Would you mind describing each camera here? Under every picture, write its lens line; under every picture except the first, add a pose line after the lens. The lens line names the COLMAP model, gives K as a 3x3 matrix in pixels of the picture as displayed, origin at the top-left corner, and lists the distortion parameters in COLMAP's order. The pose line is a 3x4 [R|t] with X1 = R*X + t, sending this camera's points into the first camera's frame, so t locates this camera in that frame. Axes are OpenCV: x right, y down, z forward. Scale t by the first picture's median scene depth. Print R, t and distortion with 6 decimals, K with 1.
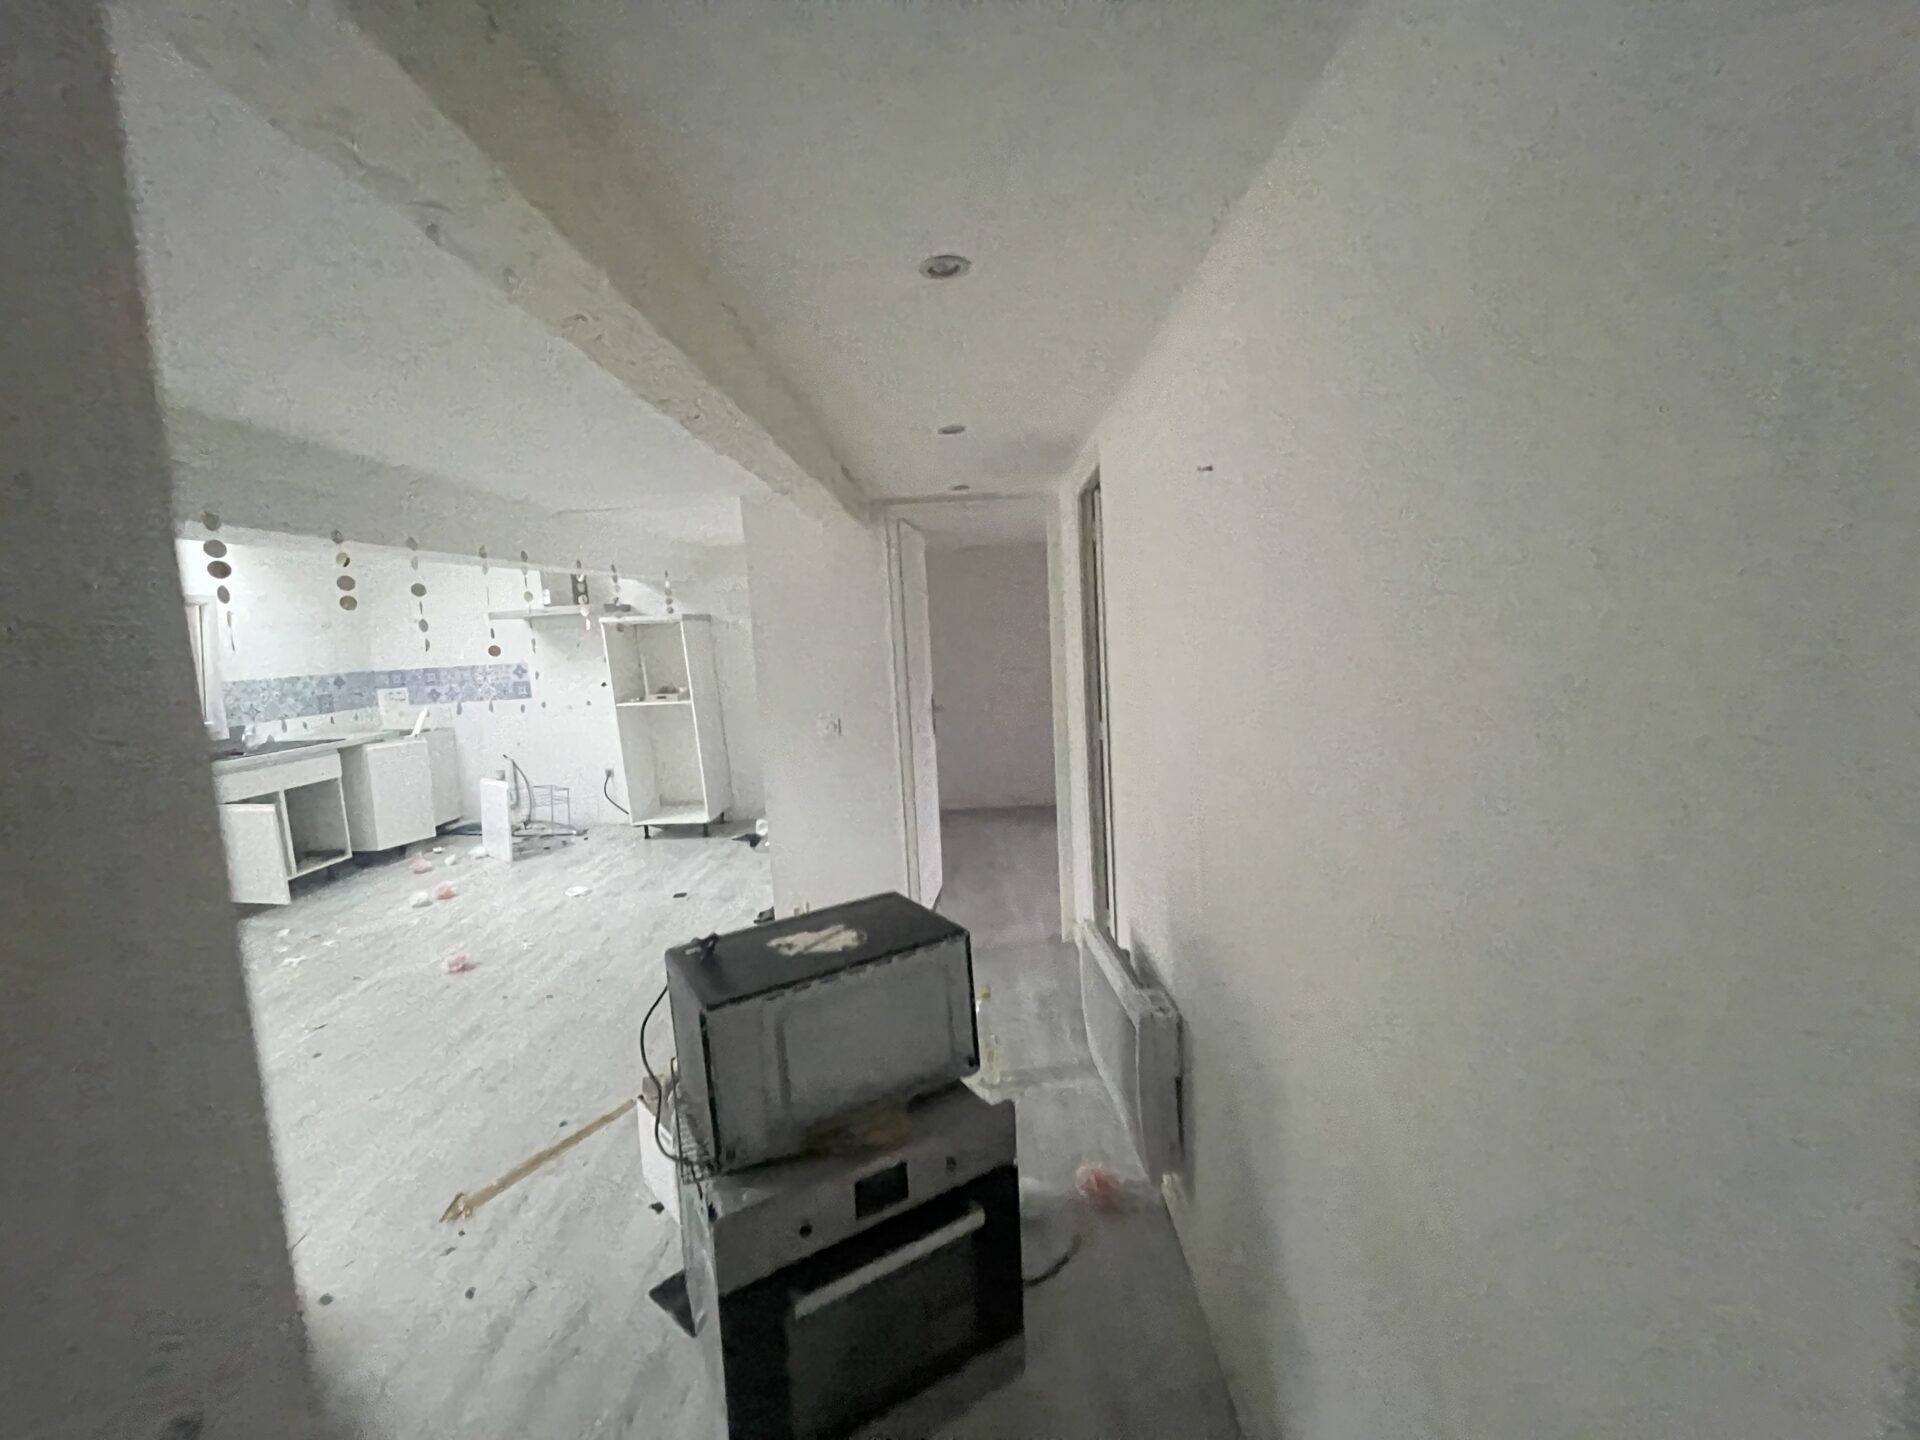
lens RADIAL K [[770.7, 0, 939.4], [0, 770.7, 722.9], [0, 0, 1]] dist [0.001018, -0.000928]
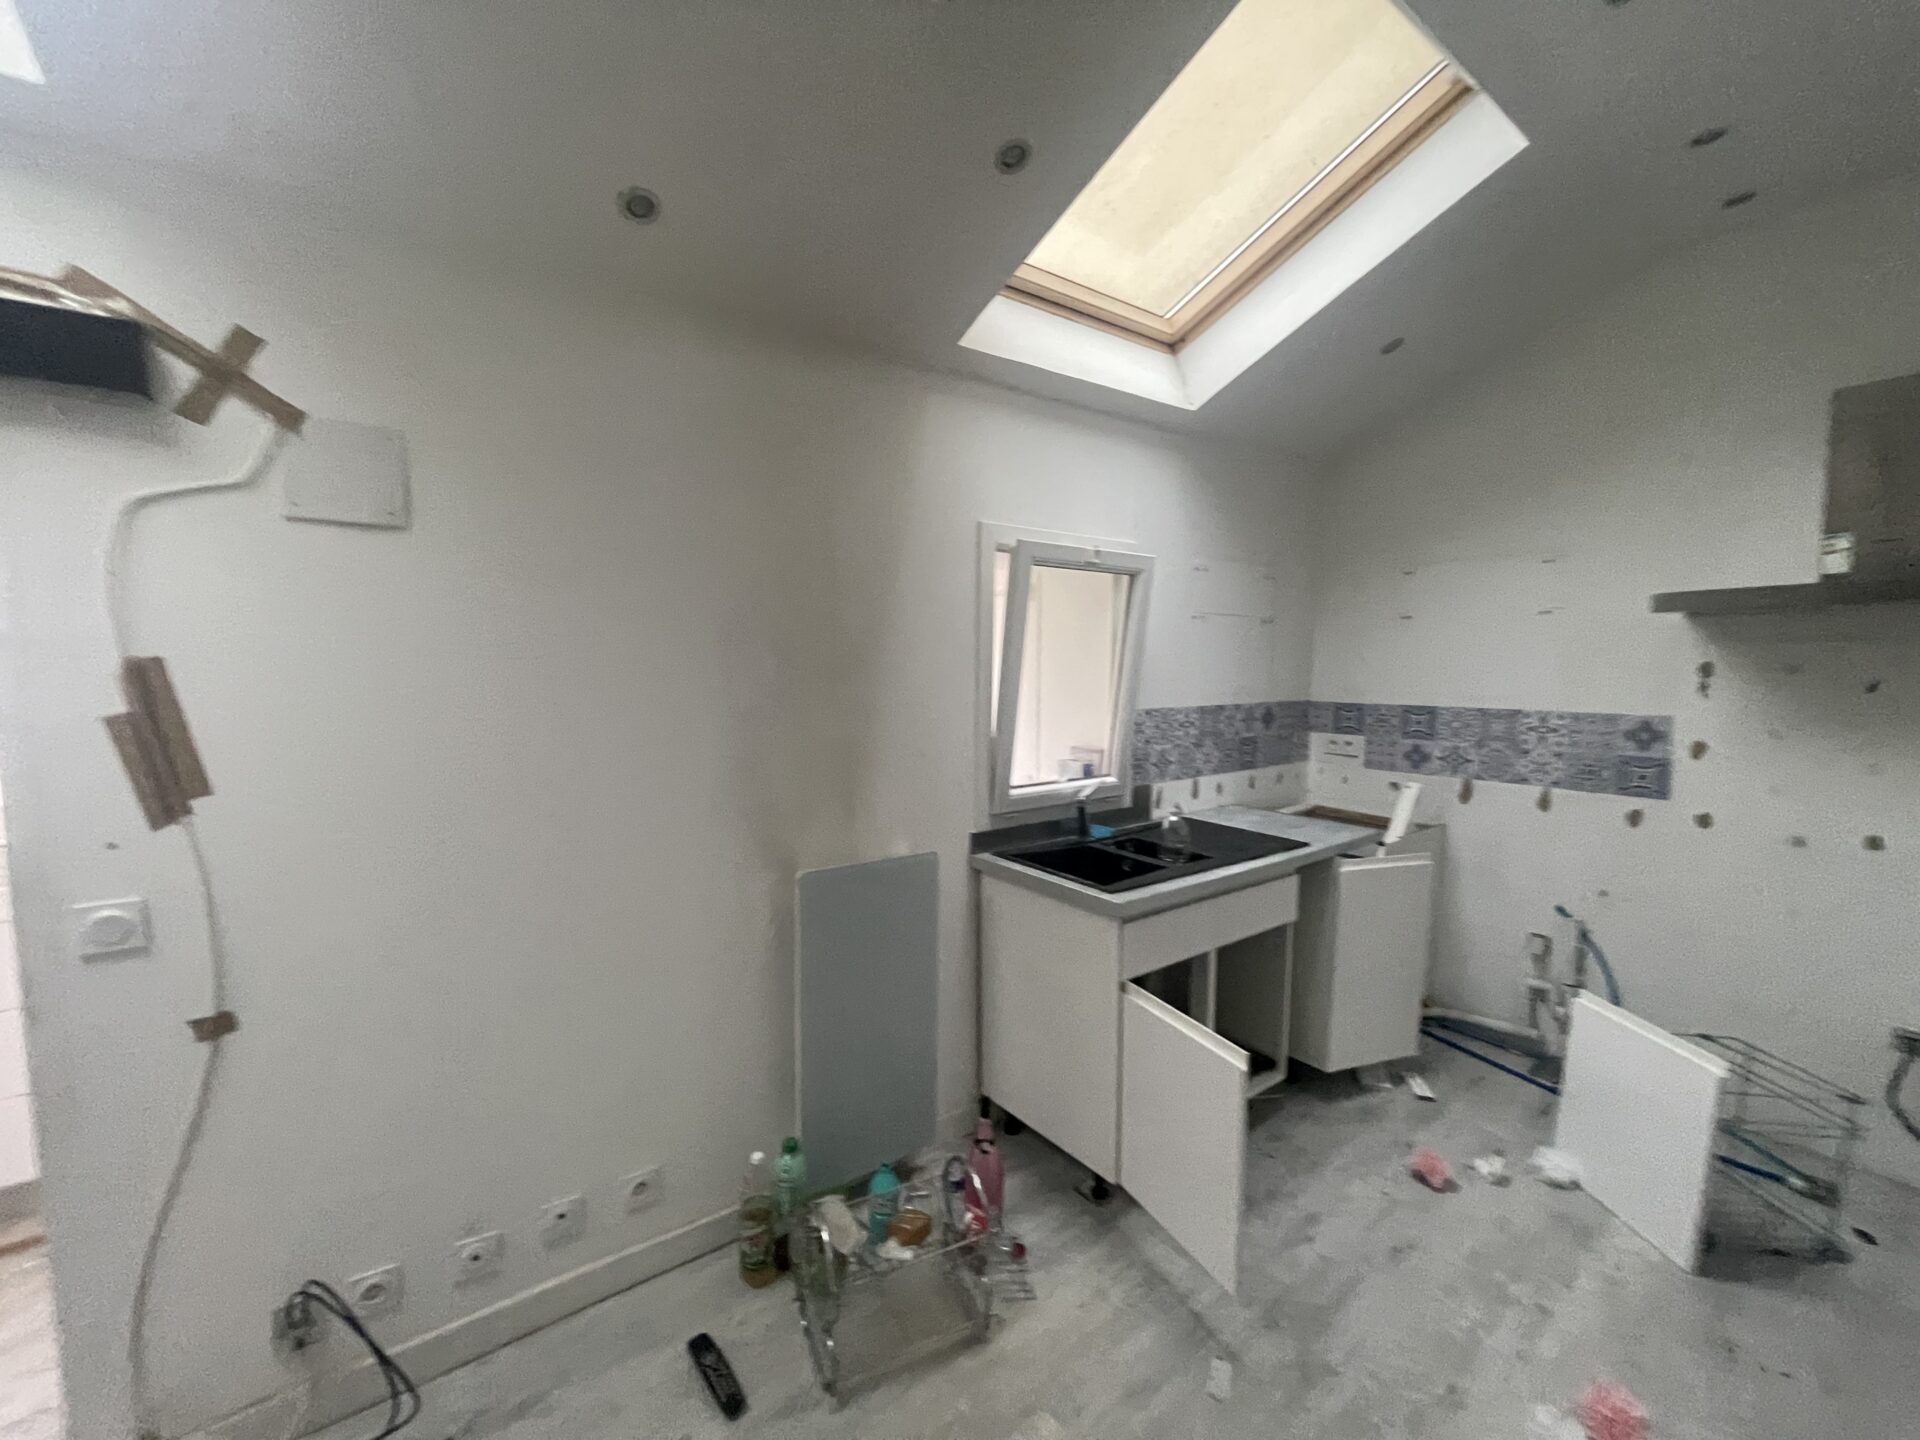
lens RADIAL K [[770.7, 0, 947.3], [0, 770.7, 721.9], [0, 0, 1]] dist [0.001018, -0.000928]
pose [[0.630874, 0.117431, -0.766947, -0.503687], [-0.133628, 0.990154, 0.041687, -0.042994], [0.764291, 0.076187, 0.640355, 0.458651]]
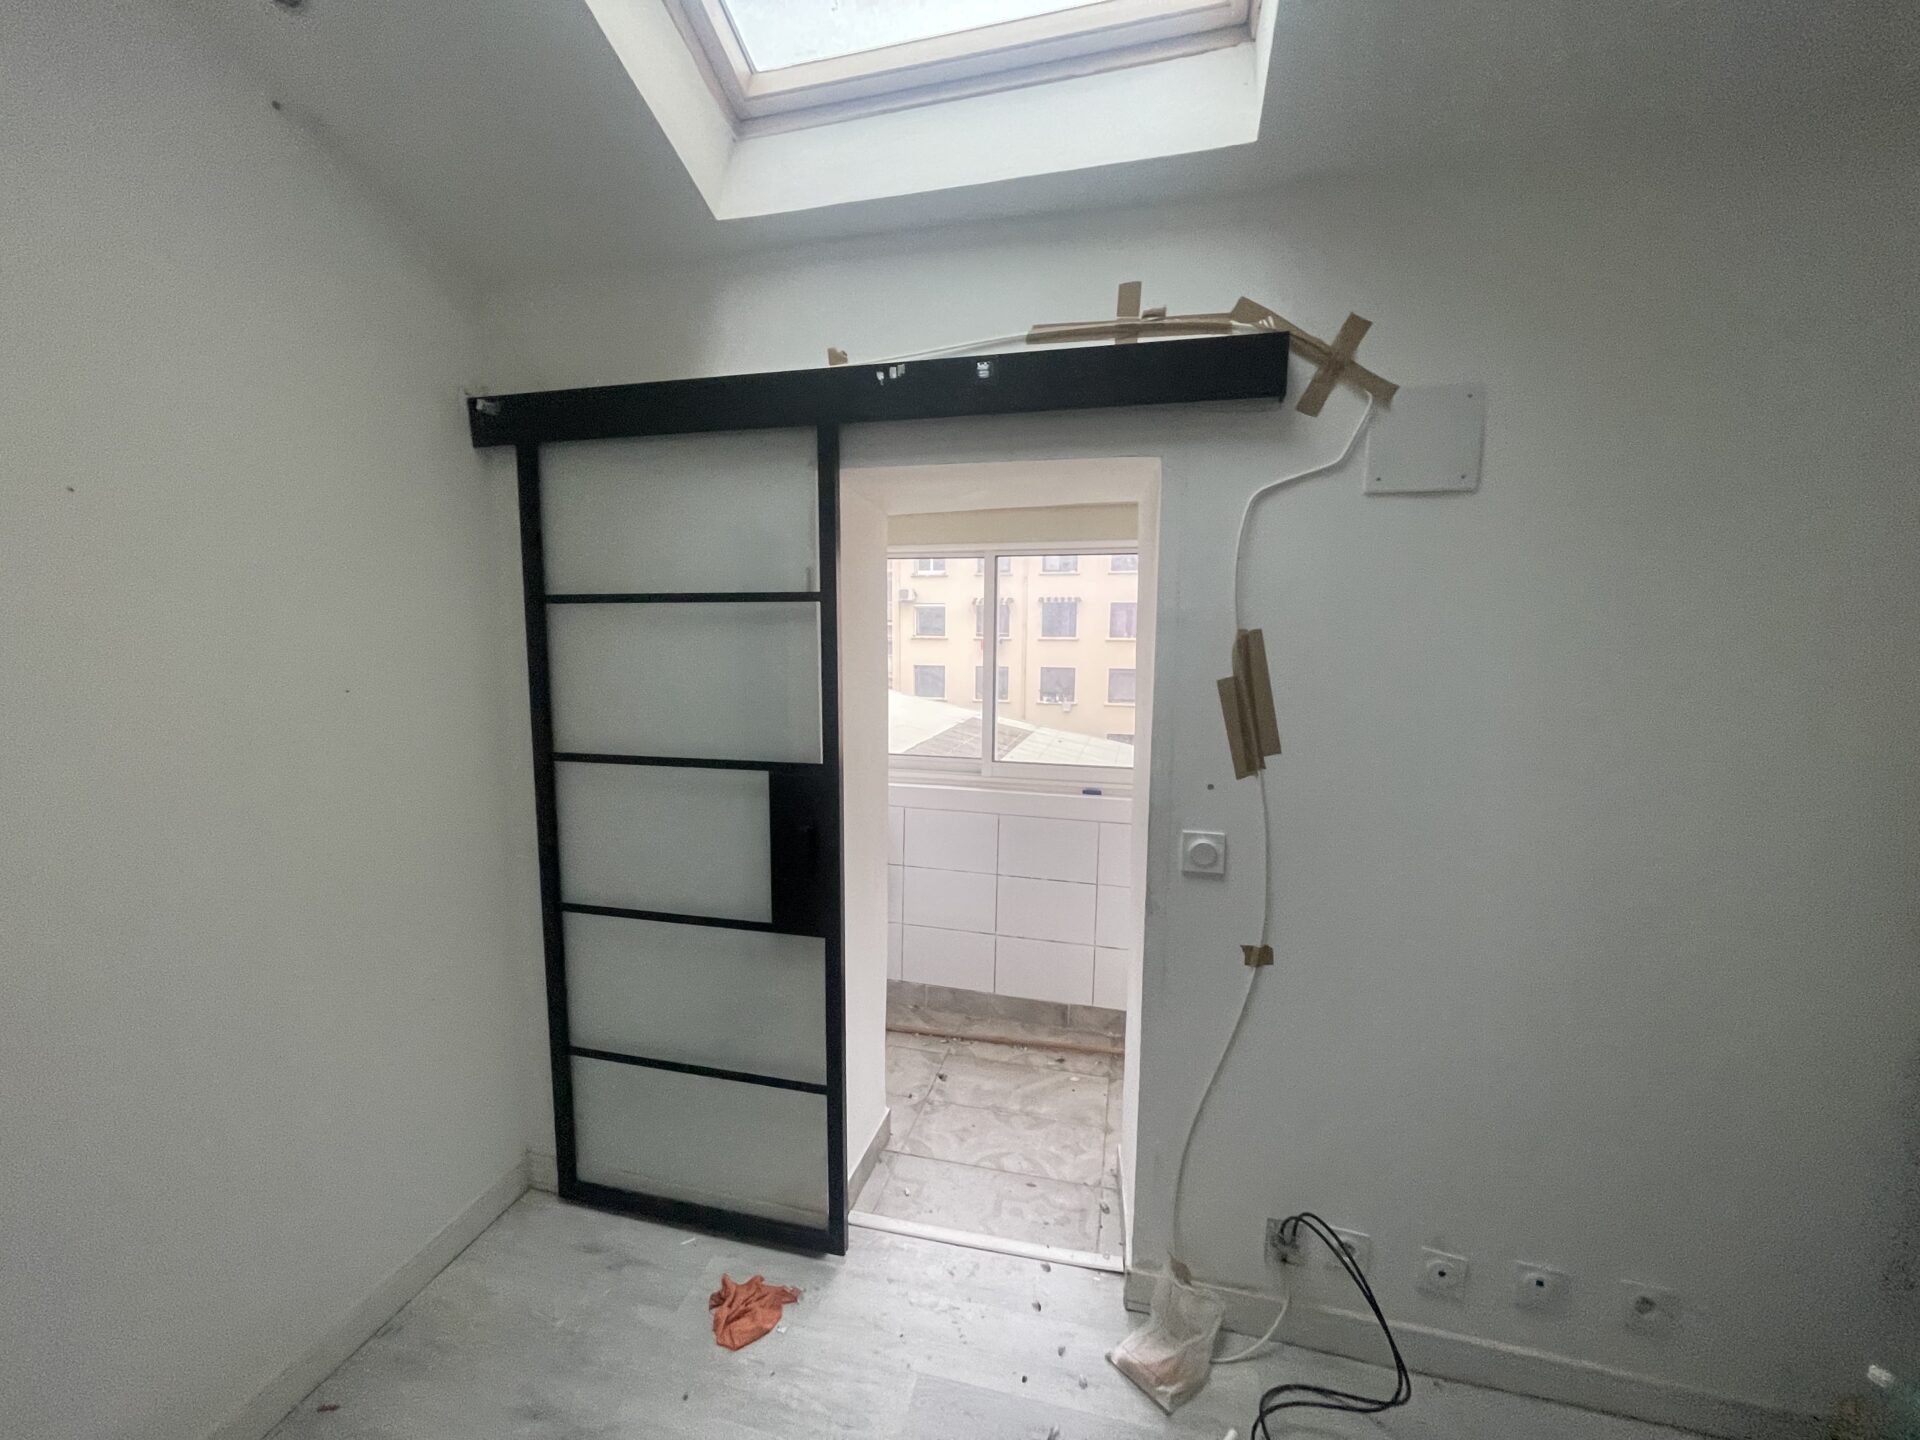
lens RADIAL K [[770.7, 0, 952.2], [0, 770.7, 716.2], [0, 0, 1]] dist [0.001018, -0.000928]
pose [[-0.195266, 0.160034, -0.967606, -0.550604], [-0.119526, 0.975360, 0.185437, -0.028485], [0.973440, 0.151863, -0.171326, 0.370385]]
